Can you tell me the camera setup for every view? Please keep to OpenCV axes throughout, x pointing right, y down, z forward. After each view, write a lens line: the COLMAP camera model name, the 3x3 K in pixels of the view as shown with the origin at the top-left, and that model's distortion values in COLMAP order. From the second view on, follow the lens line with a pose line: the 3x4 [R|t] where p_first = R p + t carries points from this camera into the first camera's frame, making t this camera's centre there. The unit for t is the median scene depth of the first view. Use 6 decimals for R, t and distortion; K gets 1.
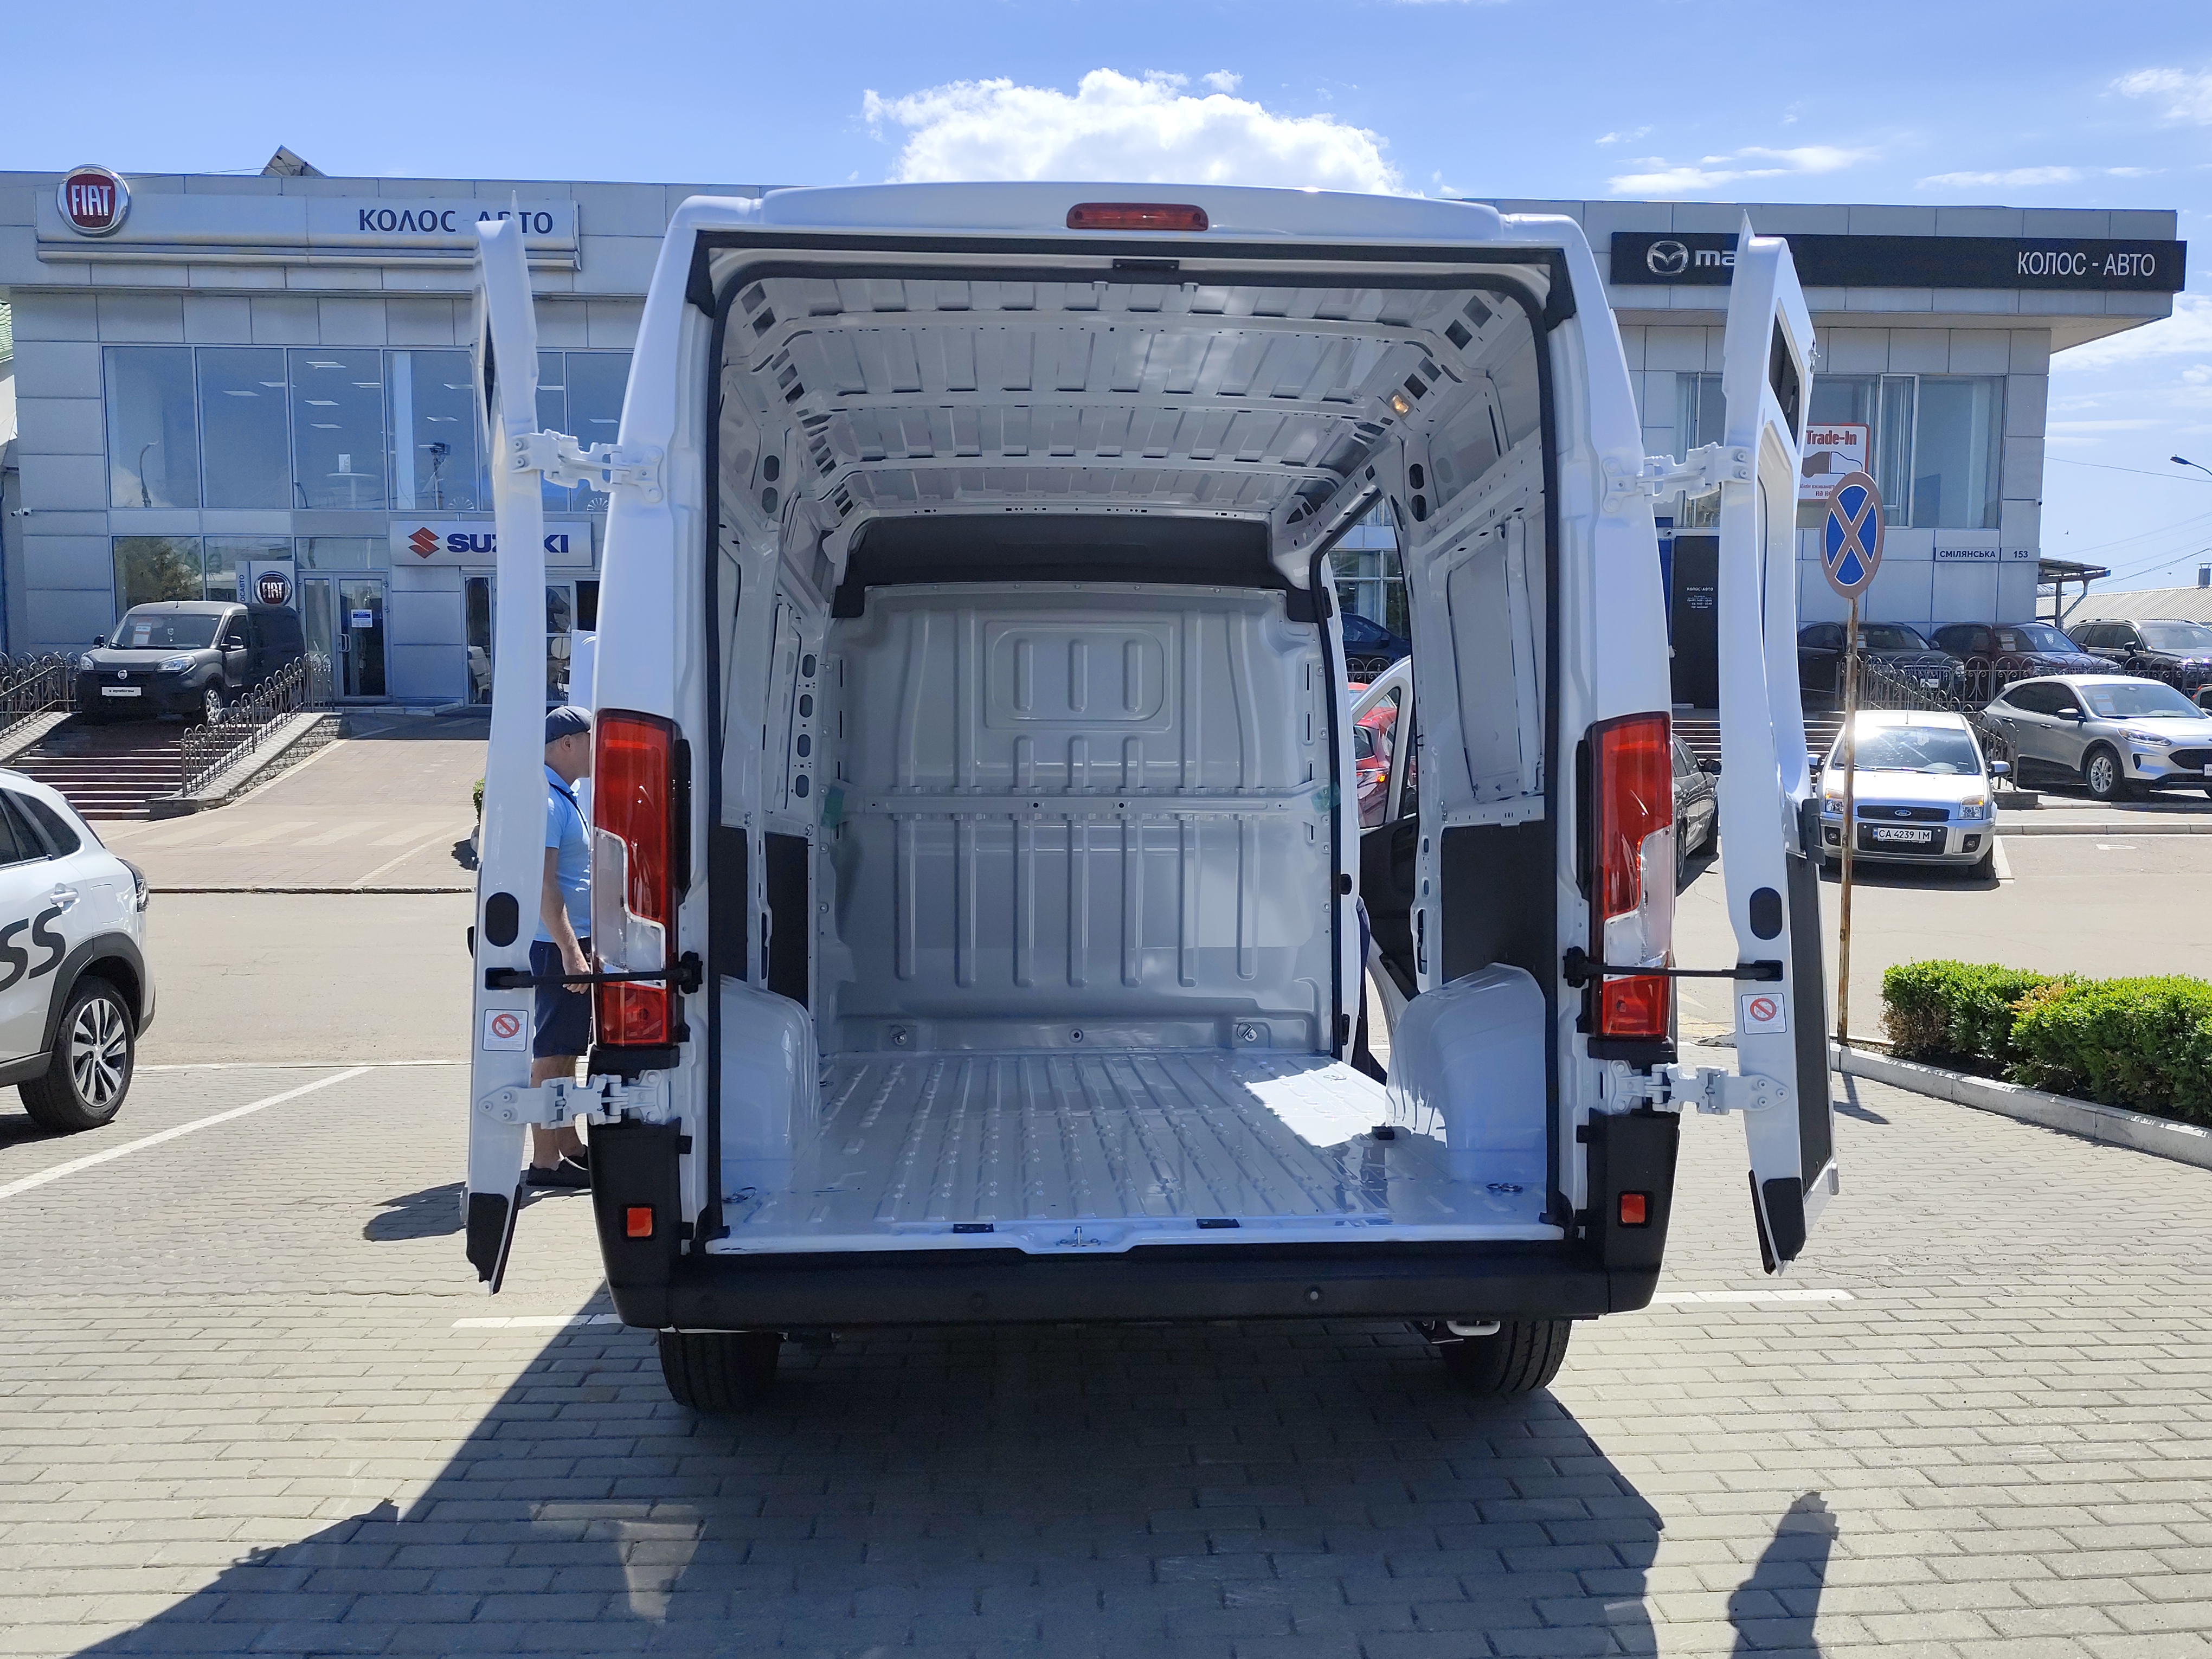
lens RADIAL K [[1825.6, 0, 1125.3], [0, 1825.6, 843.6], [0, 0, 1]] dist [0.019535, -0.007229]
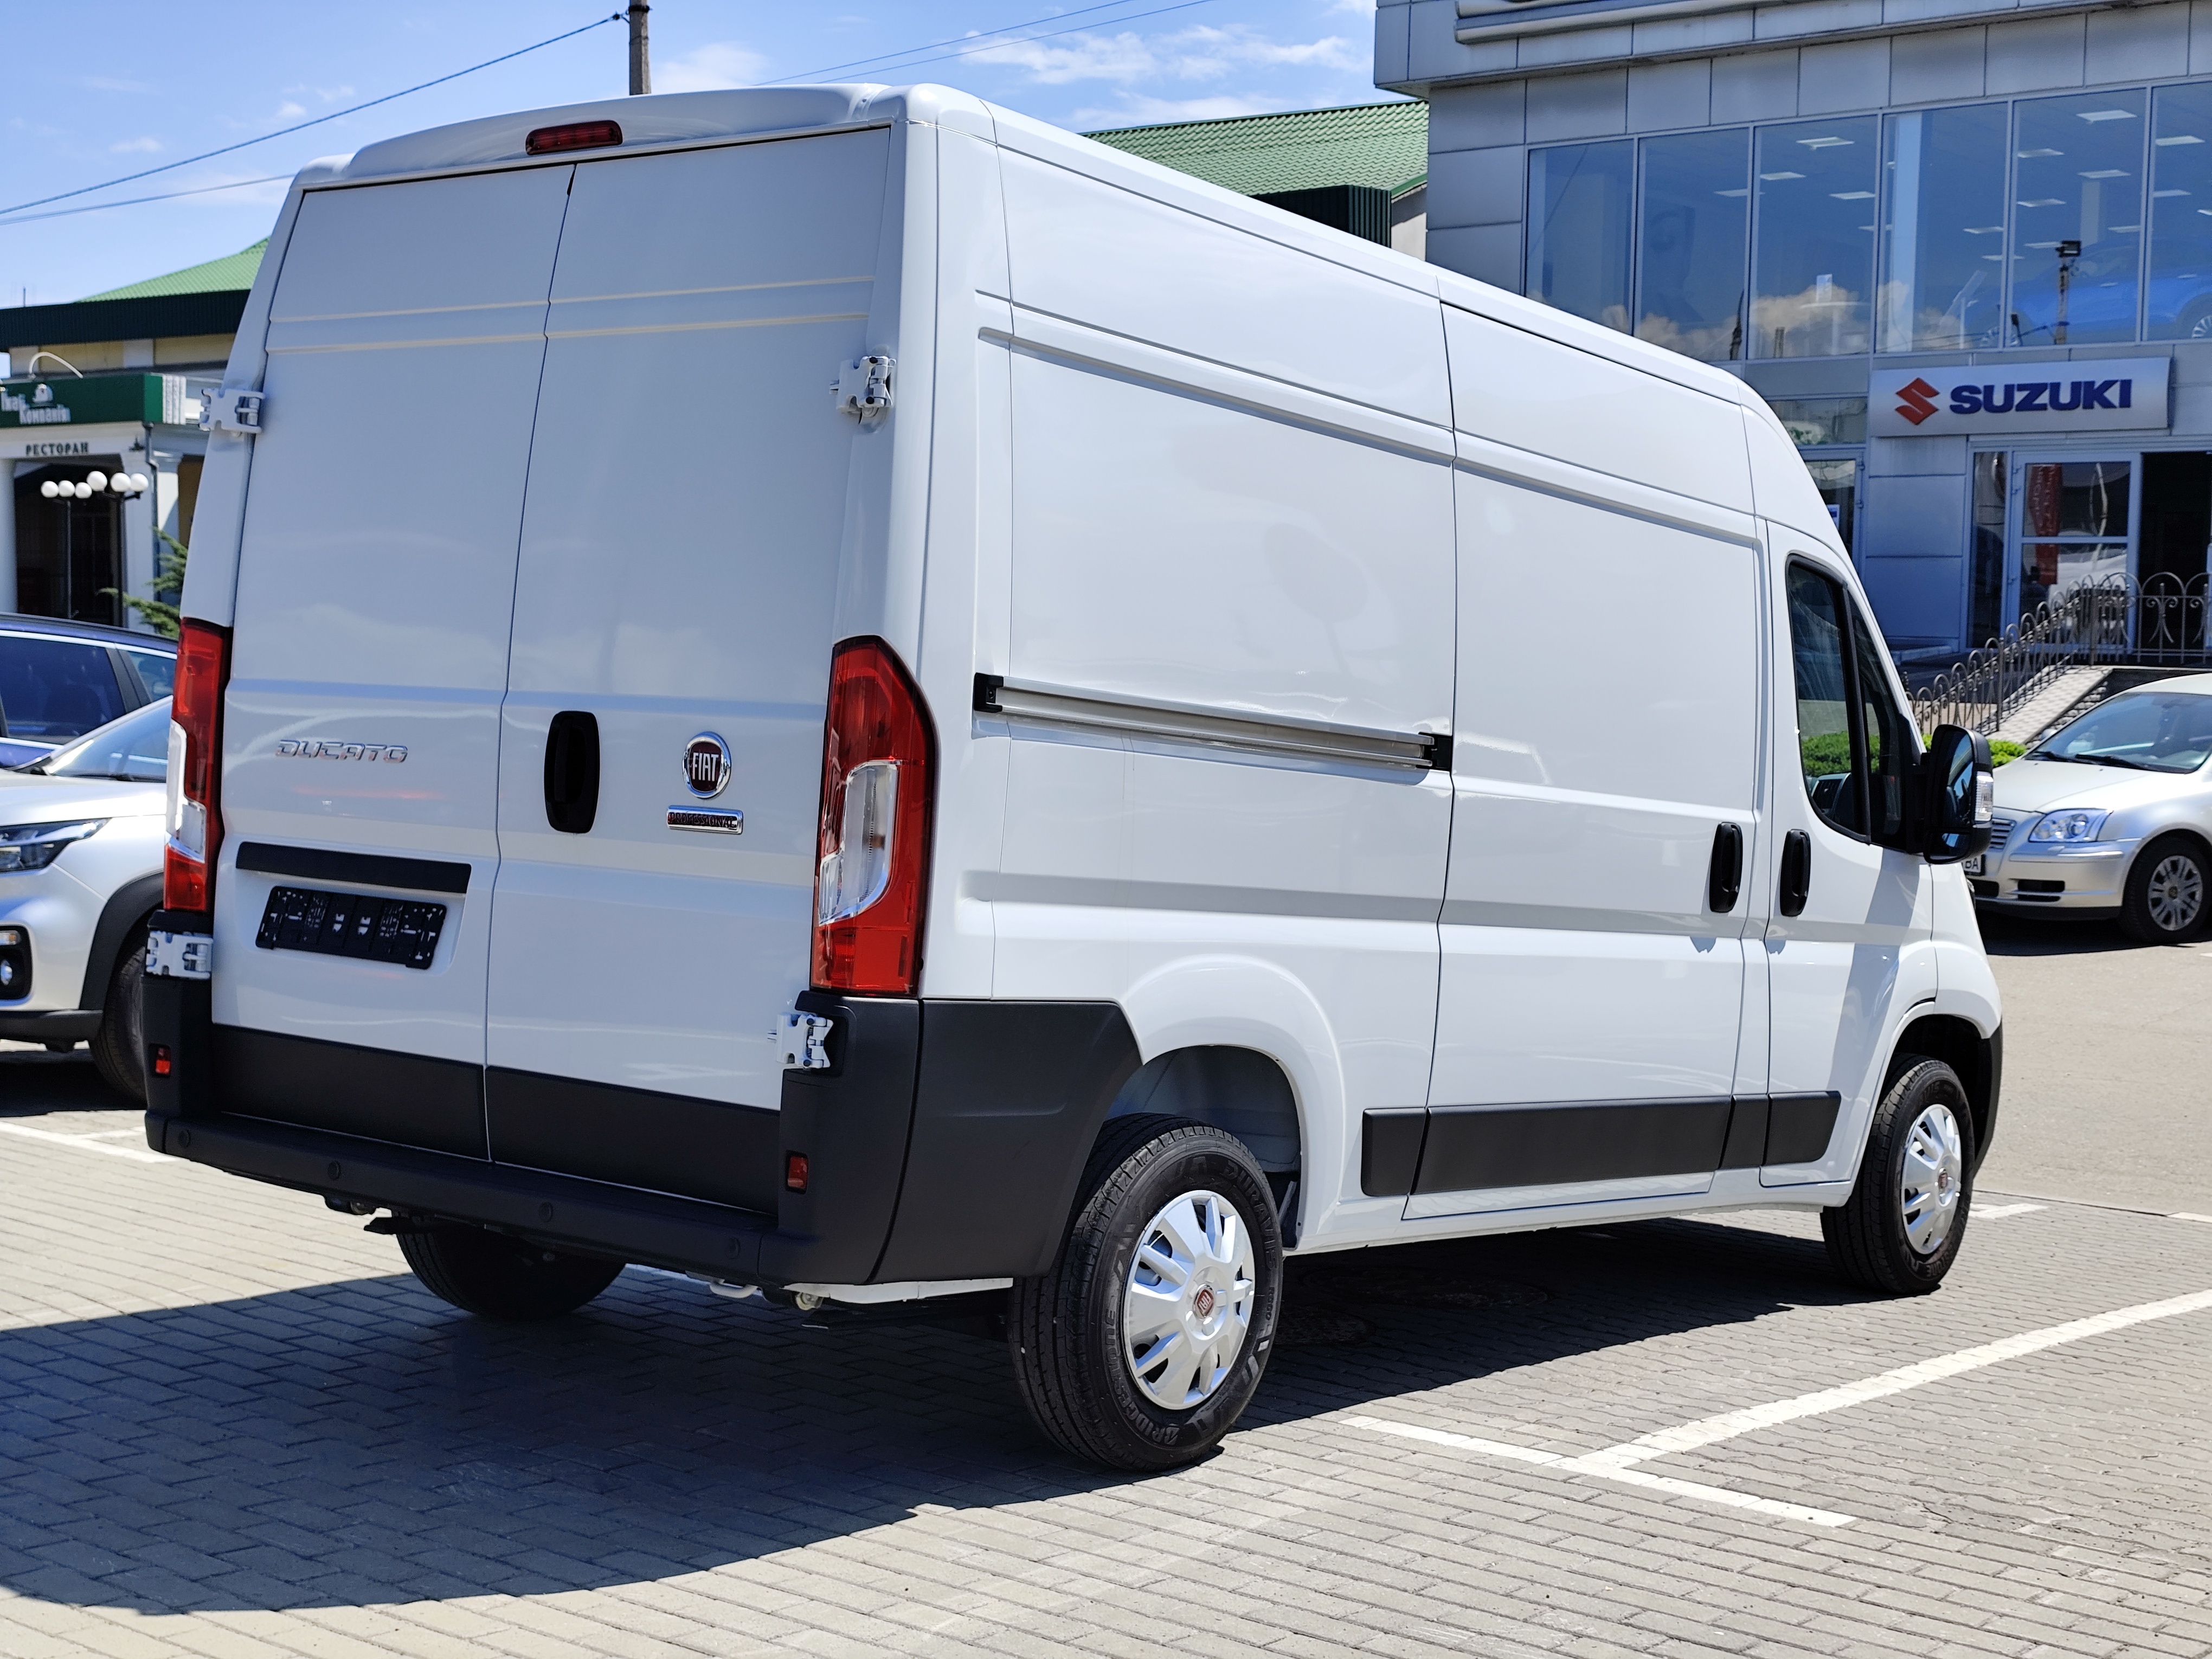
lens RADIAL K [[3037.6, 0, 1090.1], [0, 3037.6, 830.6], [0, 0, 1]] dist [0.035724, 0.000000]
pose [[0.741722, 0.058337, -0.668165, 0.255613], [-0.070413, 0.997478, 0.008925, 0.000554], [0.667001, 0.040427, 0.743959, -0.007746]]
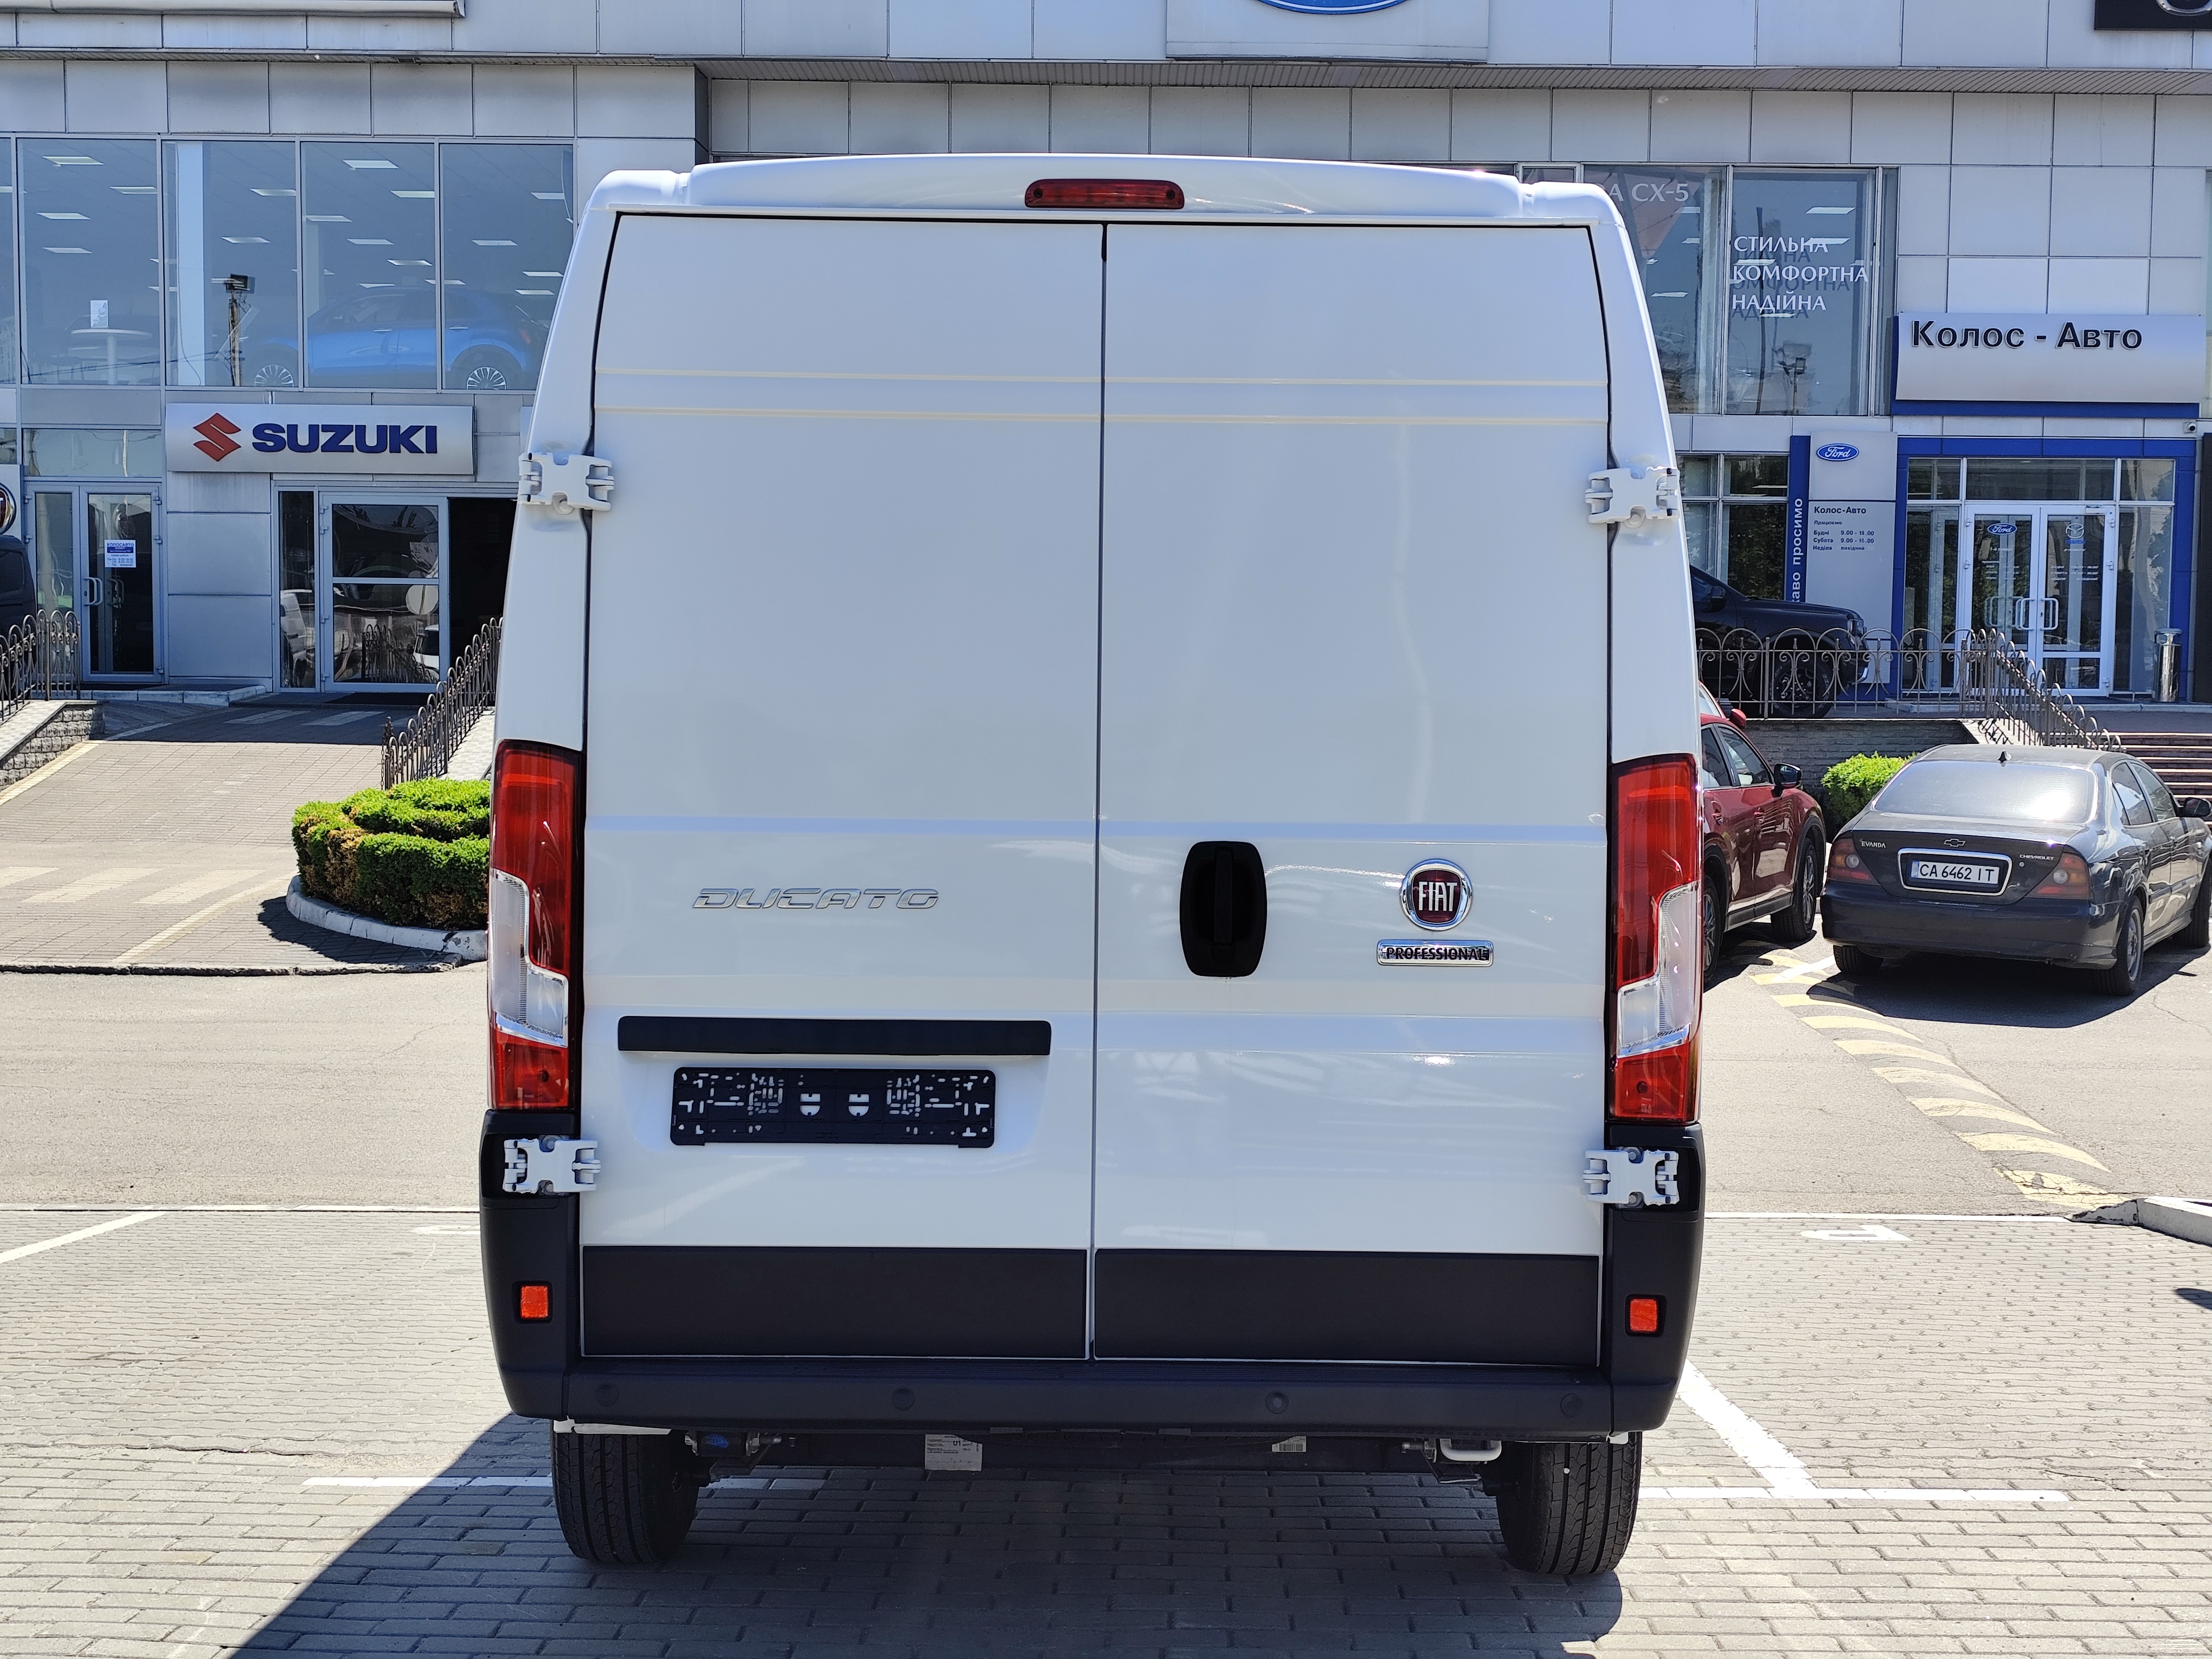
lens RADIAL K [[3037.6, 0, 1147.4], [0, 3037.6, 852.2], [0, 0, 1]] dist [0.035724, 0.000000]
pose [[0.997982, 0.012749, -0.062197, 0.023205], [-0.014162, 0.999650, -0.022336, 0.002166], [0.061891, 0.023172, 0.997814, -0.088843]]
